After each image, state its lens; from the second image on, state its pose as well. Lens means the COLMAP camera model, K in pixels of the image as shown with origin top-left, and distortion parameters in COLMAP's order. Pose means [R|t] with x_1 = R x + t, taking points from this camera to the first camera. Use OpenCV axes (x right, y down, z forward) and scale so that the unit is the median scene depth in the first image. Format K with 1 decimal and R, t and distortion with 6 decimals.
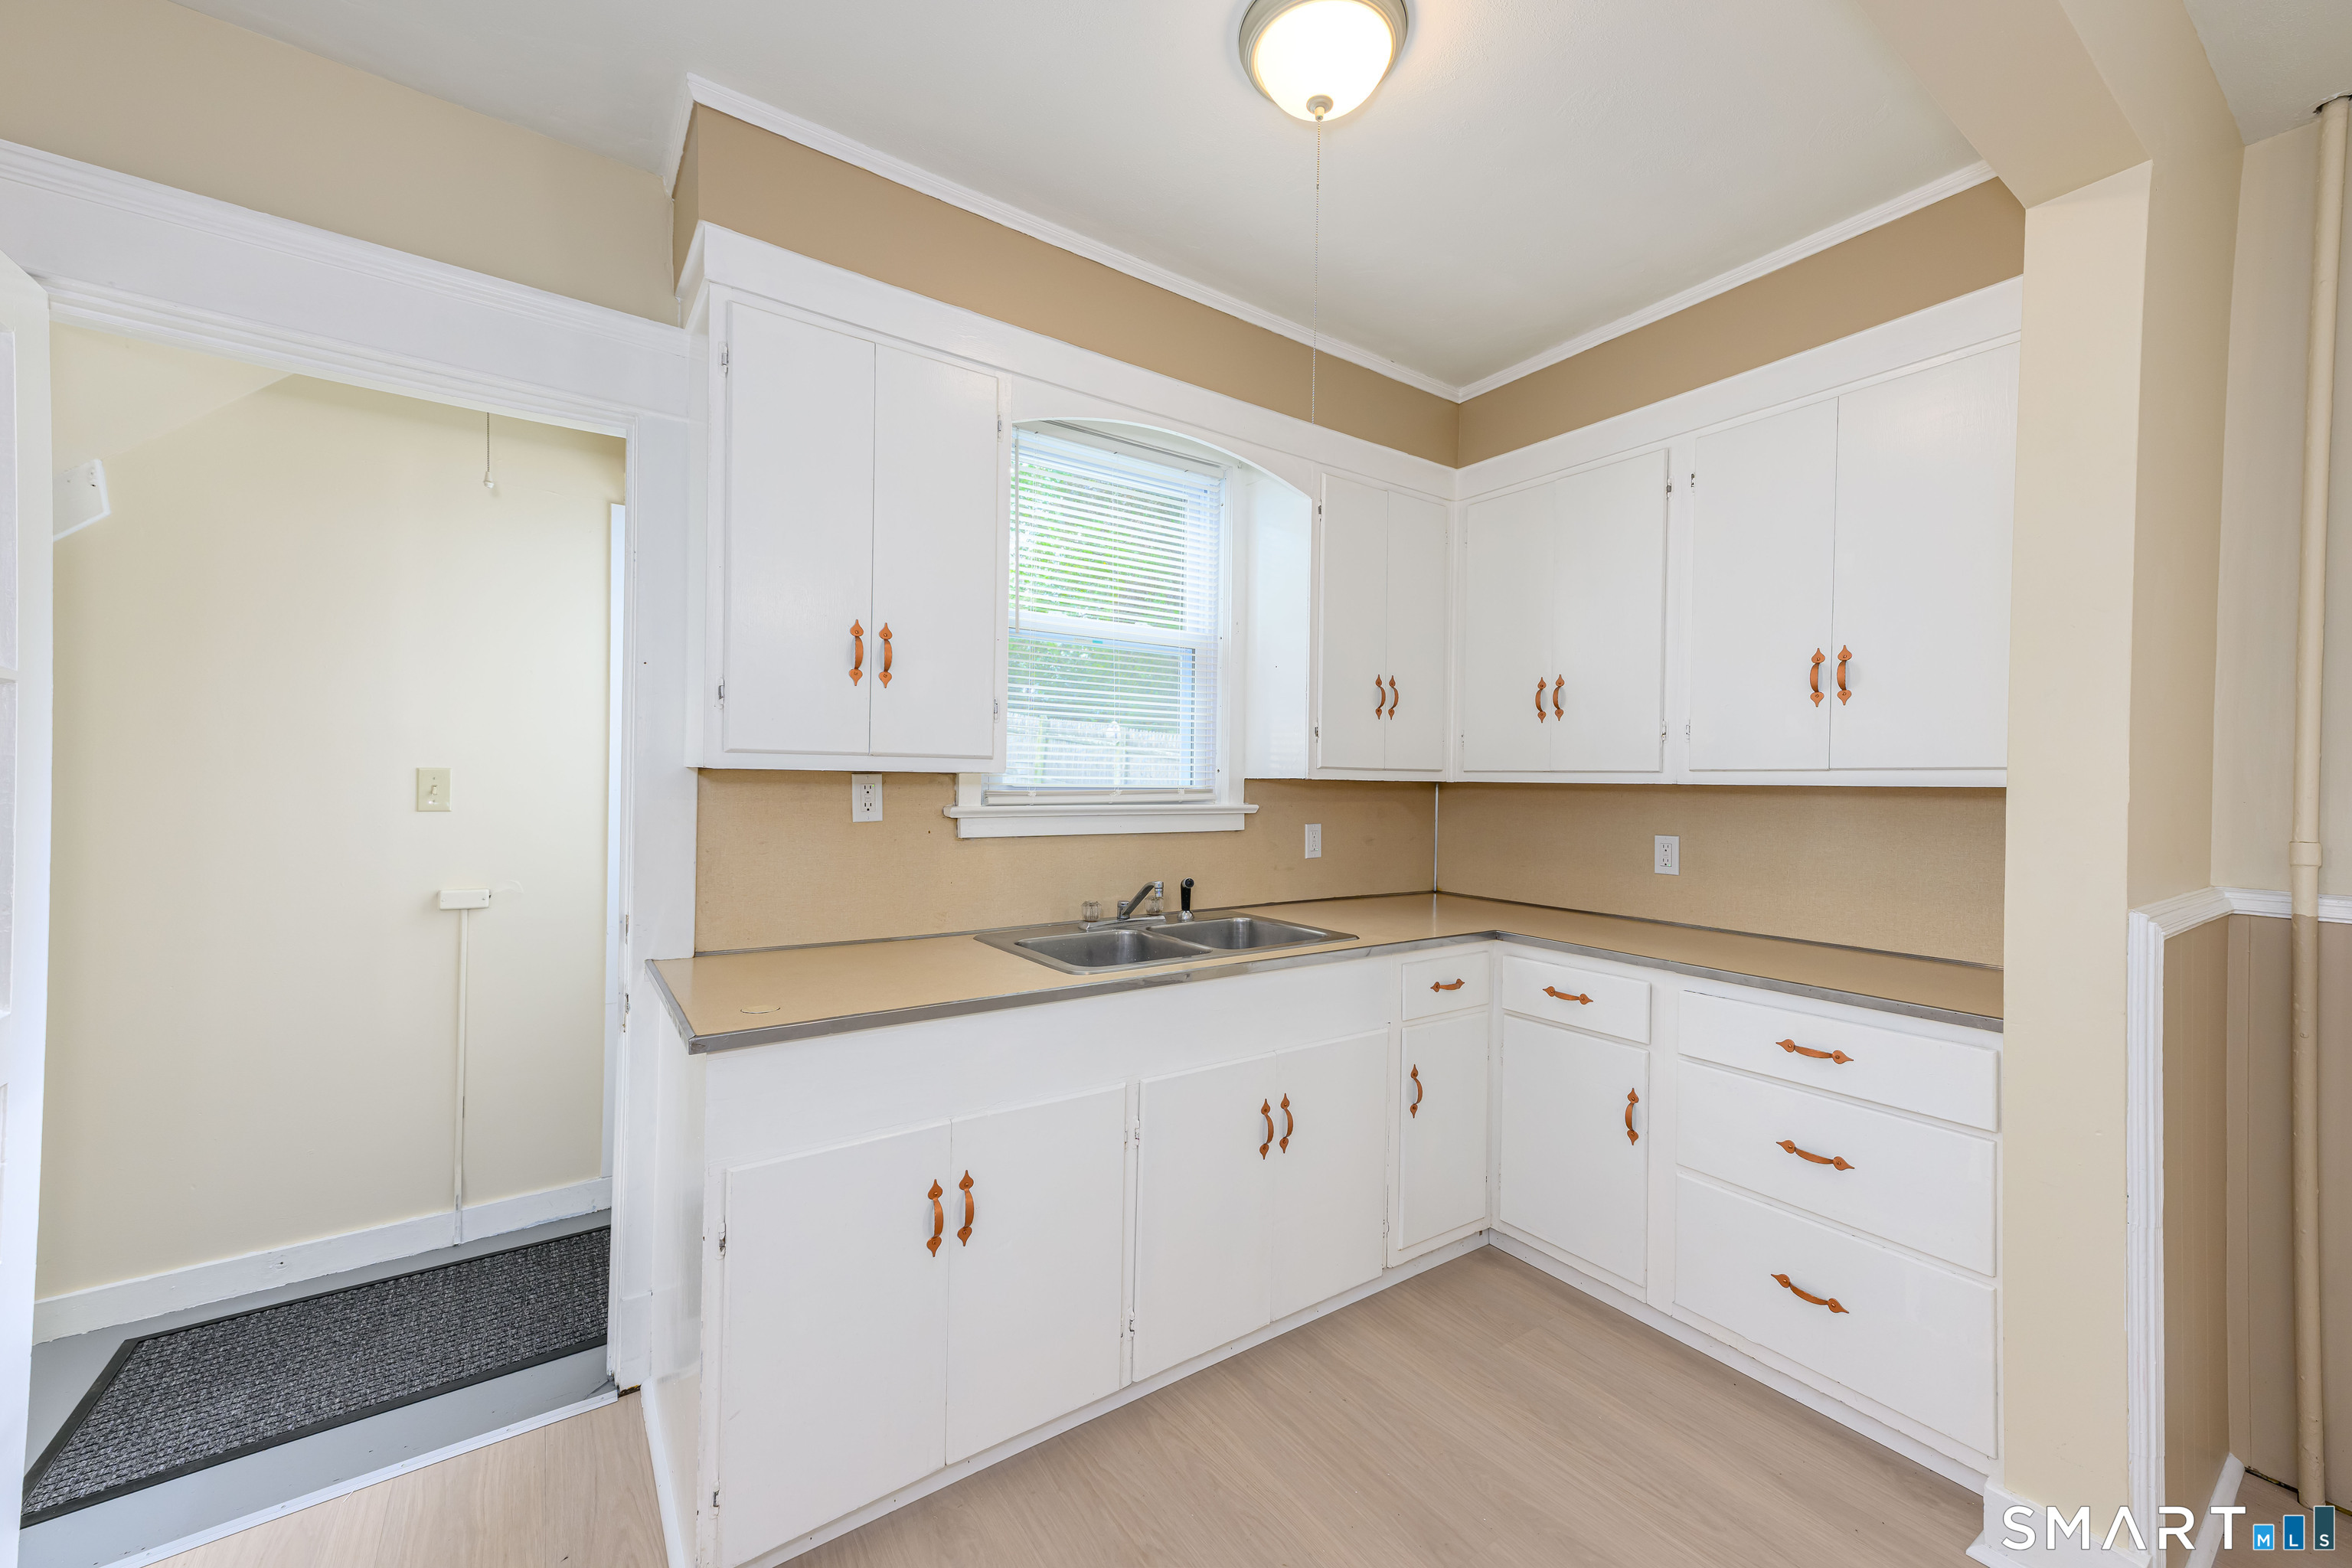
lens RADIAL K [[906.1, 0, 1152.7], [0, 906.1, 789.1], [0, 0, 1]] dist [0.018562, 0.000370]
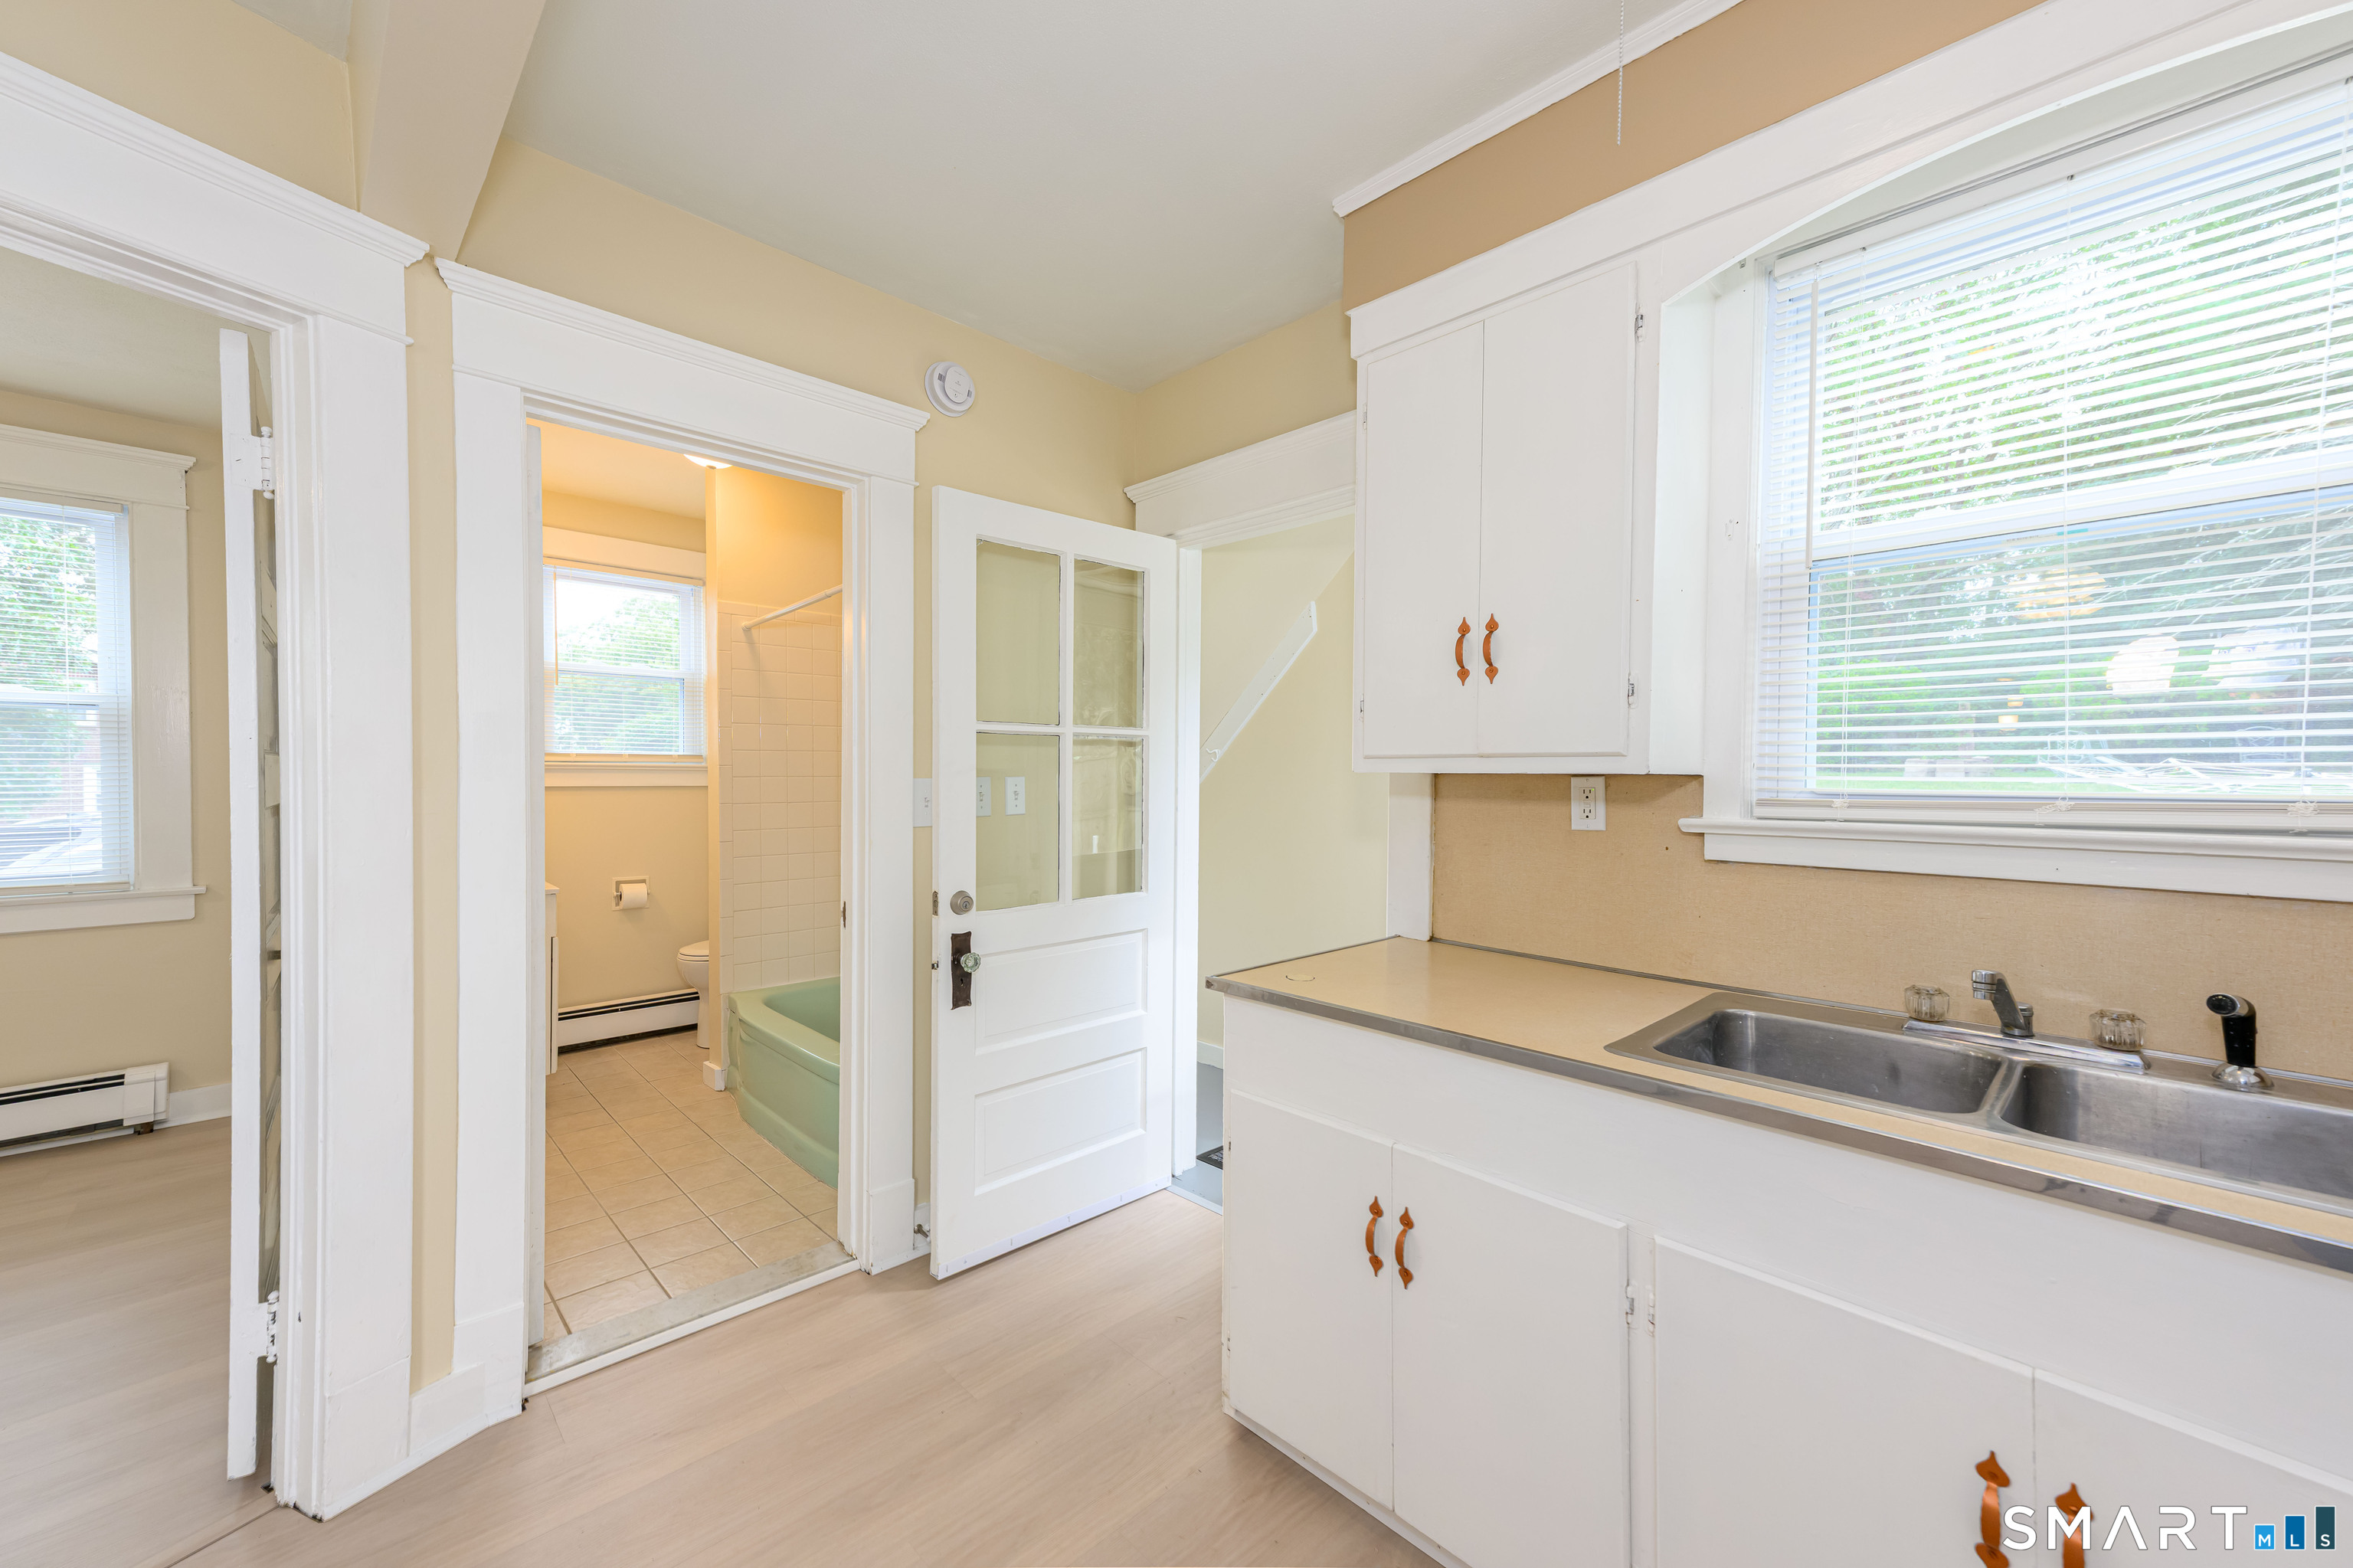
lens RADIAL K [[906.6, 0, 1175.2], [0, 906.6, 775.7], [0, 0, 1]] dist [0.018562, 0.000370]
pose [[0.171957, -0.001801, -0.985103, 0.466346], [-0.001447, 0.999997, -0.002081, -0.015145], [0.985103, 0.001783, 0.171954, 0.413860]]
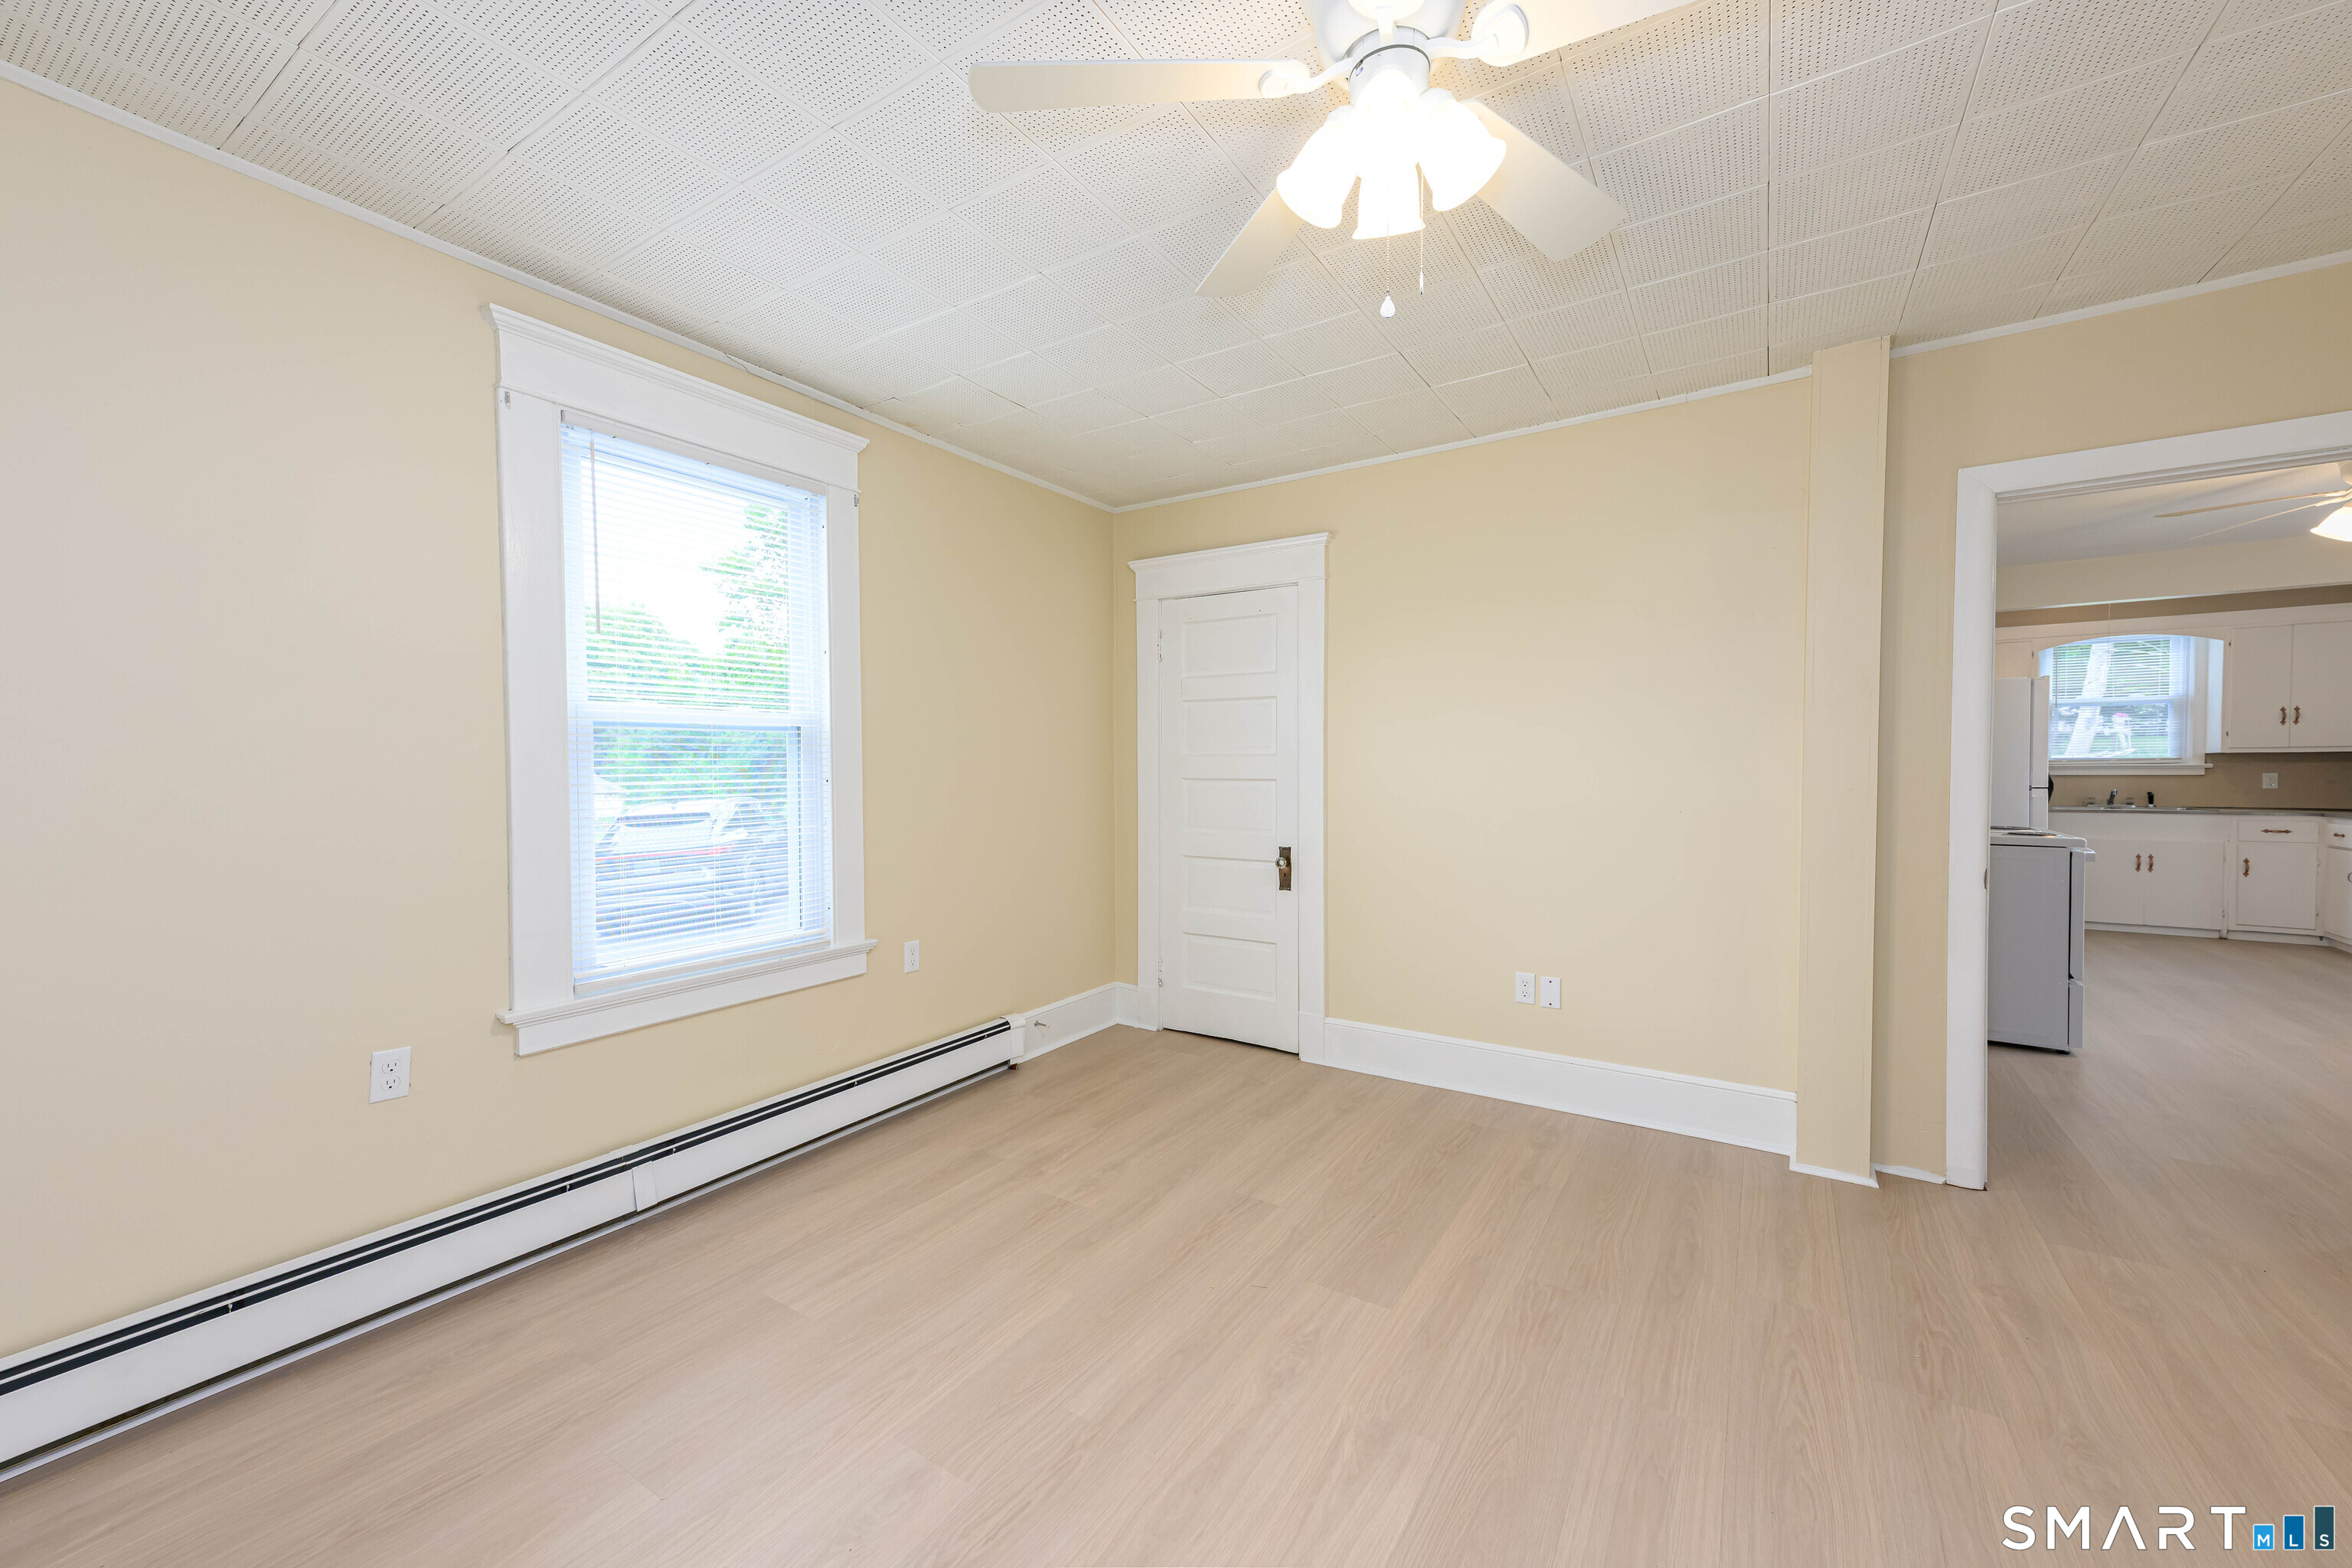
lens RADIAL K [[906.1, 0, 1167.5], [0, 906.1, 785.4], [0, 0, 1]] dist [0.018562, 0.000370]
pose [[0.389544, 0.002441, -0.921004, 1.564817], [0.007227, 0.999958, 0.005707, 0.047531], [0.920979, -0.008880, 0.389510, -3.000707]]
